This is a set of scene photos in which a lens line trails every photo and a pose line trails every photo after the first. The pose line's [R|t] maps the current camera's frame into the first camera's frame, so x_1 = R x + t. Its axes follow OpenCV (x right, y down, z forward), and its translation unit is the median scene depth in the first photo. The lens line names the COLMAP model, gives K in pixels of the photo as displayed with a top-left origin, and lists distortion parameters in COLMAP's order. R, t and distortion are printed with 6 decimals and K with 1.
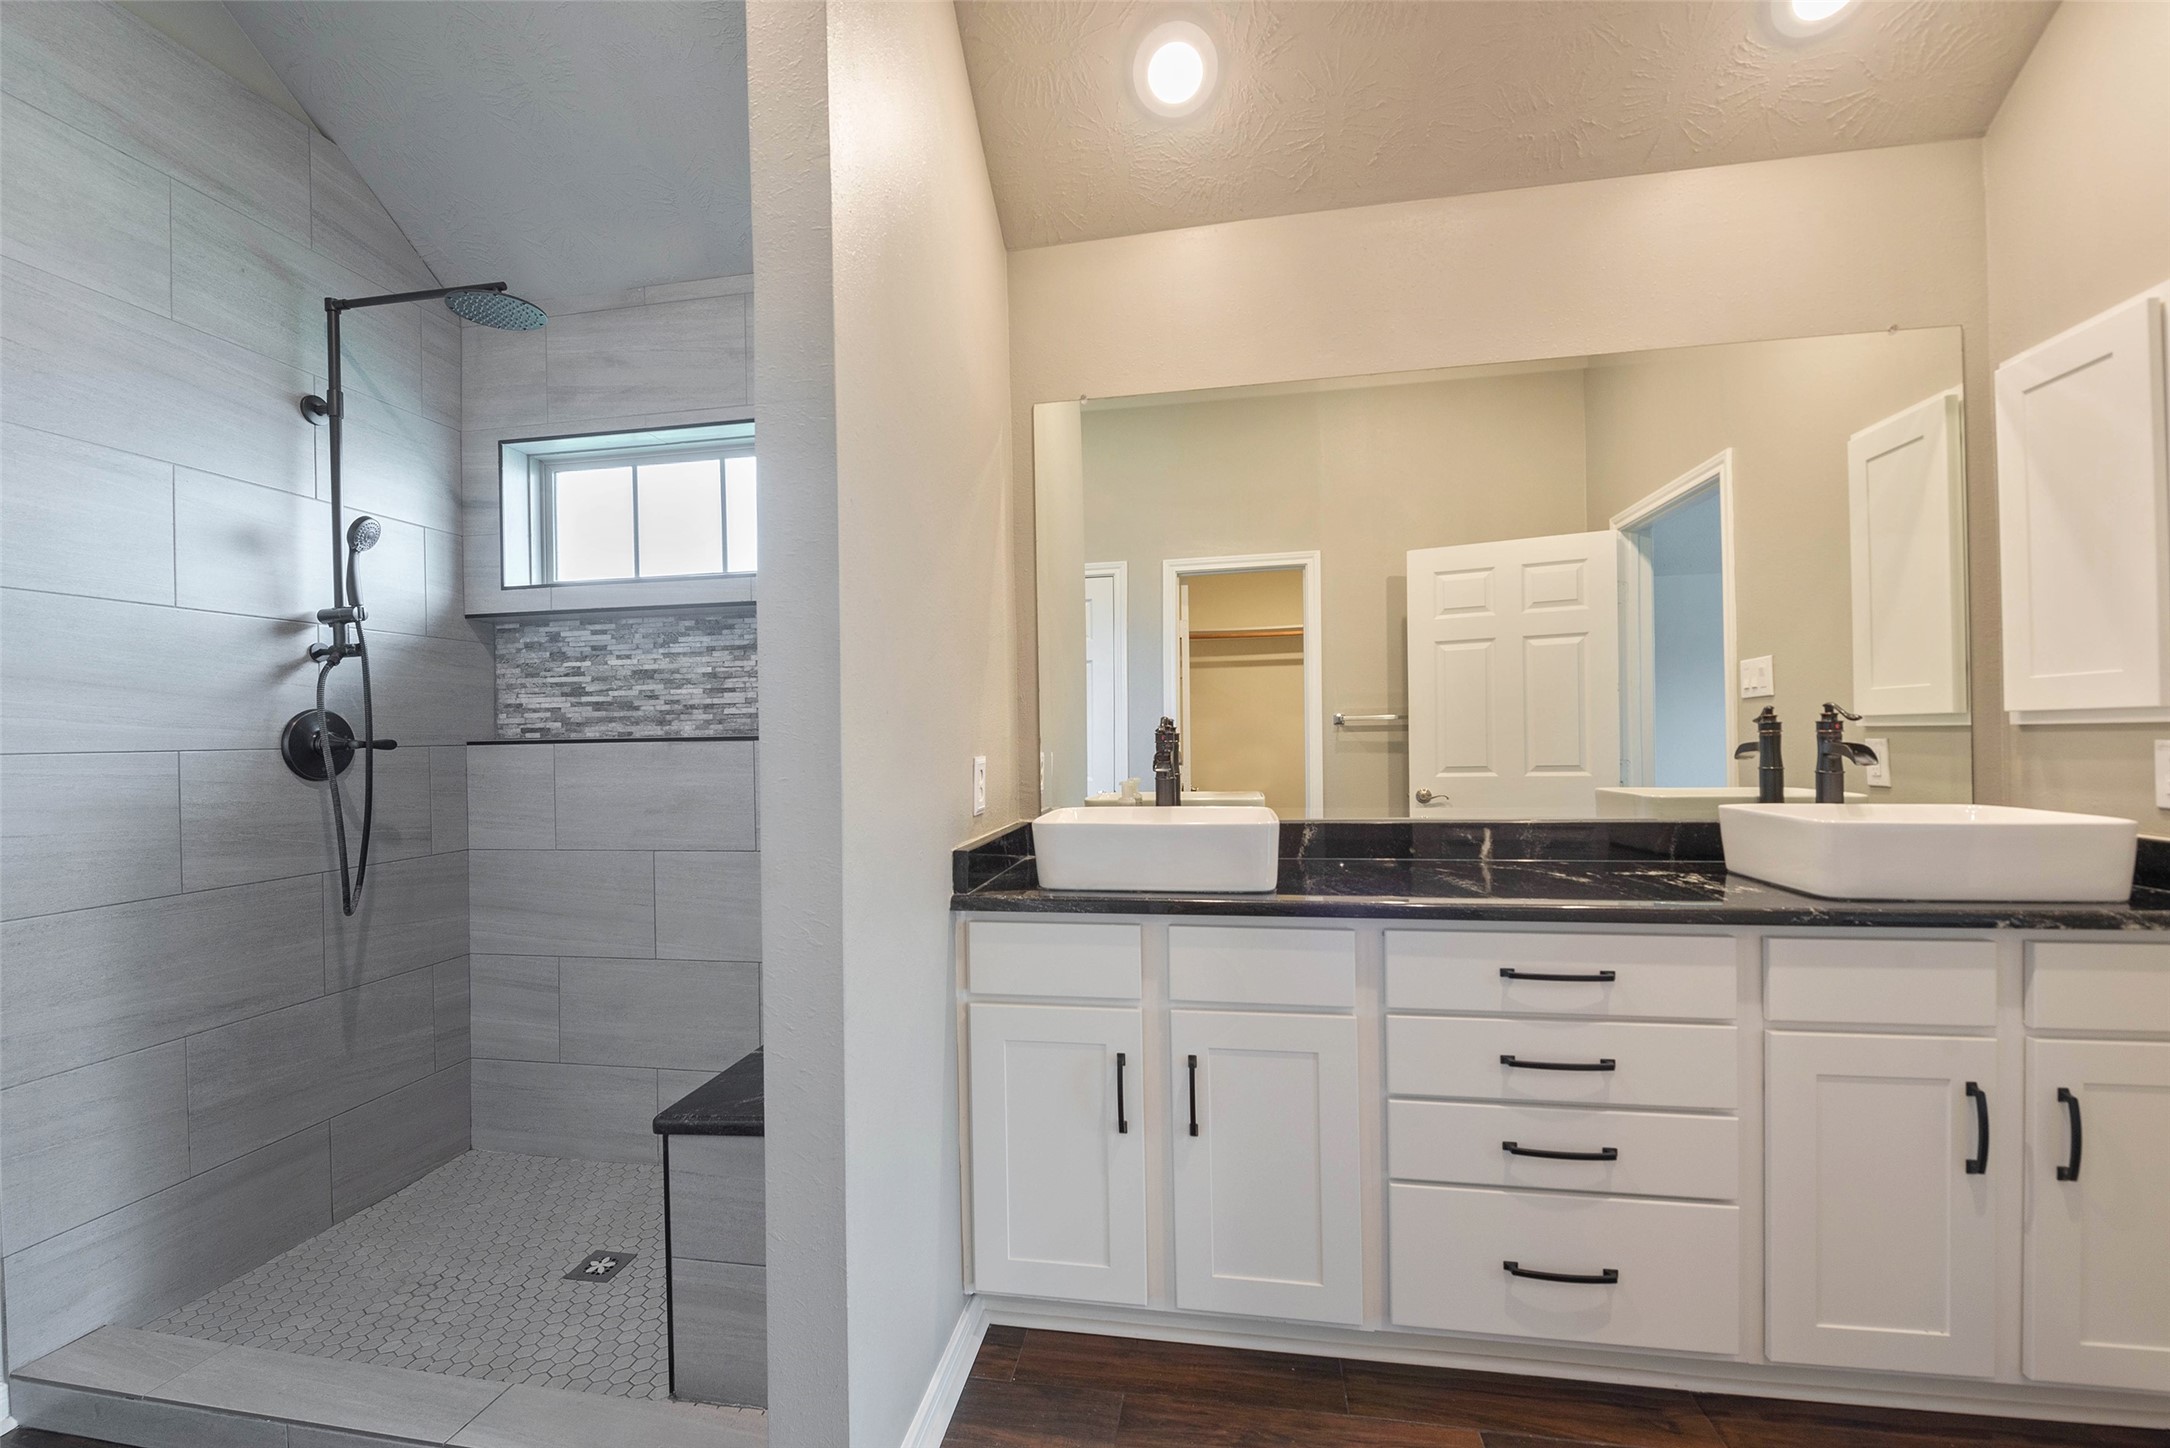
lens RADIAL K [[884.2, 0, 1085.1], [0, 884.2, 744.9], [0, 0, 1]] dist [0.022160, -0.017187]
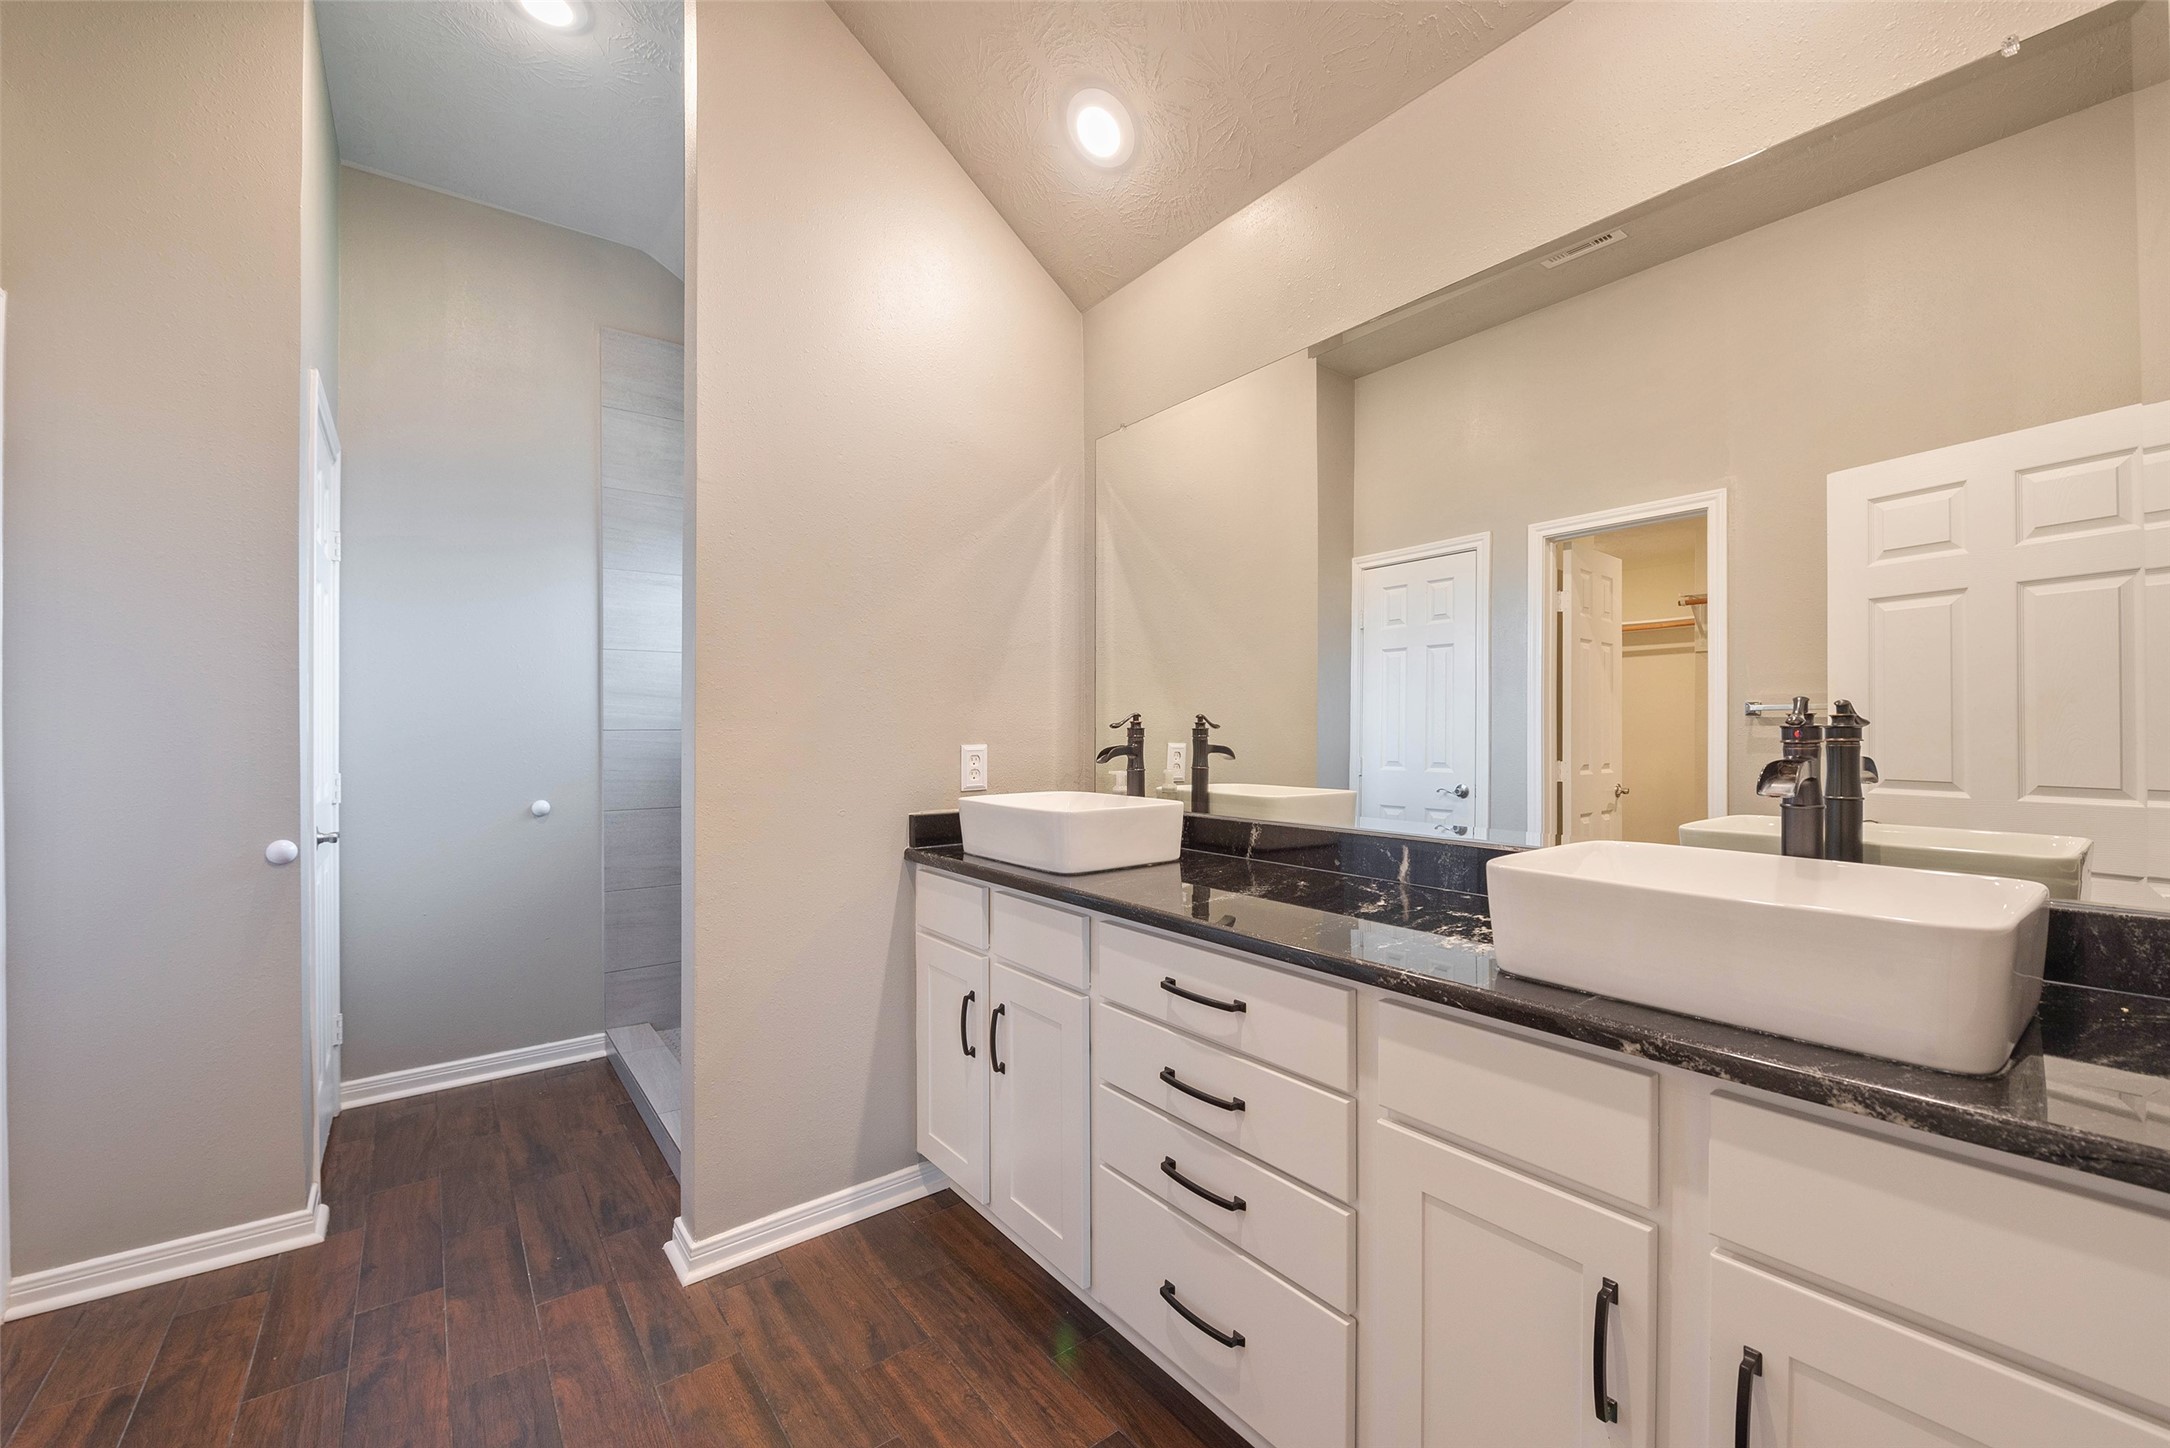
lens RADIAL K [[858.6, 0, 1085.7], [0, 858.6, 733.8], [0, 0, 1]] dist [-0.001281, -0.000166]
pose [[0.749853, 0.019117, -0.661328, 0.763768], [-0.016230, 0.999813, 0.010499, -0.016505], [0.661405, 0.002861, 0.750024, 0.182429]]
